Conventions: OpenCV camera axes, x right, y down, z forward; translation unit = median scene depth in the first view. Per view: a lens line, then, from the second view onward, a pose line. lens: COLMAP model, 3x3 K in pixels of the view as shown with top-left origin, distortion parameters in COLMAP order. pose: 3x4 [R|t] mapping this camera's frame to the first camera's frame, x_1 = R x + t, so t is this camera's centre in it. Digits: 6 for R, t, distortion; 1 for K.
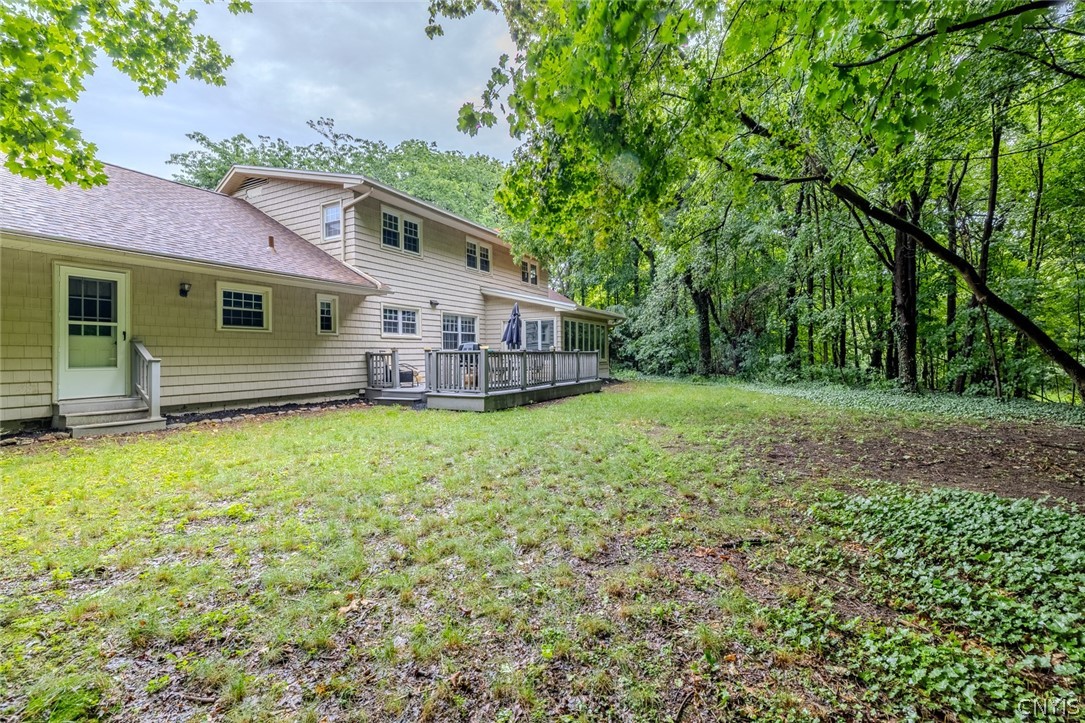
lens RADIAL K [[467.3, 0, 542.5], [0, 467.3, 361.5], [0, 0, 1]] dist [0.000683, 0.000232]
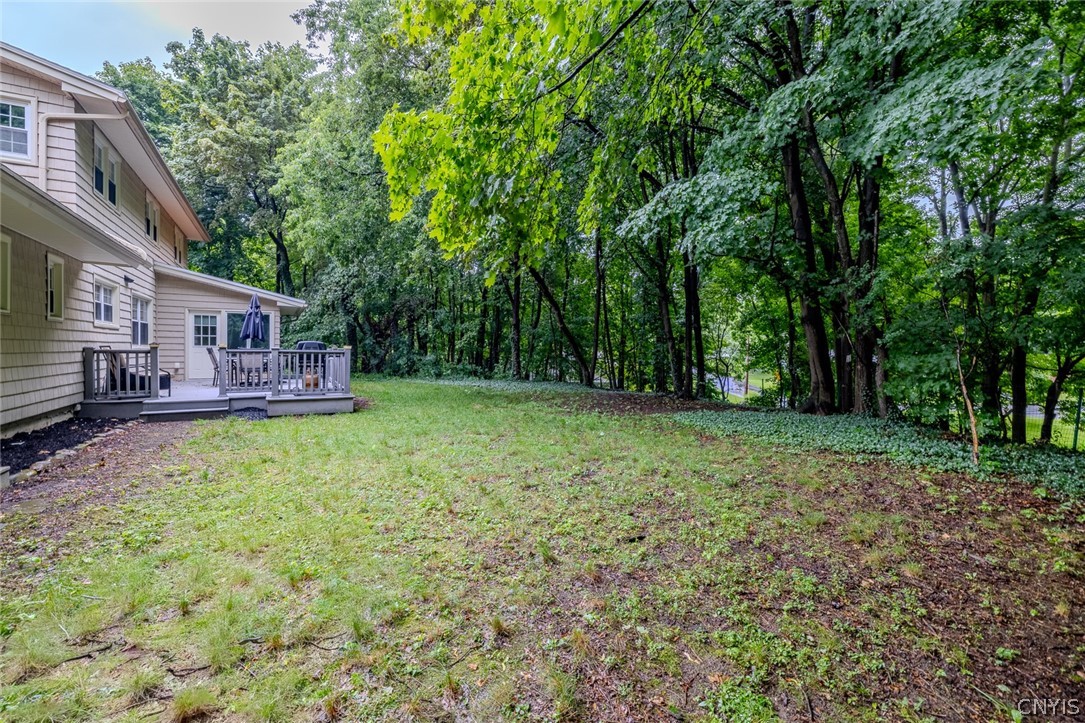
lens RADIAL K [[467.3, 0, 542.5], [0, 467.3, 361.5], [0, 0, 1]] dist [0.000683, 0.000232]
pose [[0.546296, -0.004062, 0.837583, -0.543961], [0.003364, 0.999991, 0.002656, -0.000347], [-0.837586, 0.001367, 0.546304, 0.087219]]
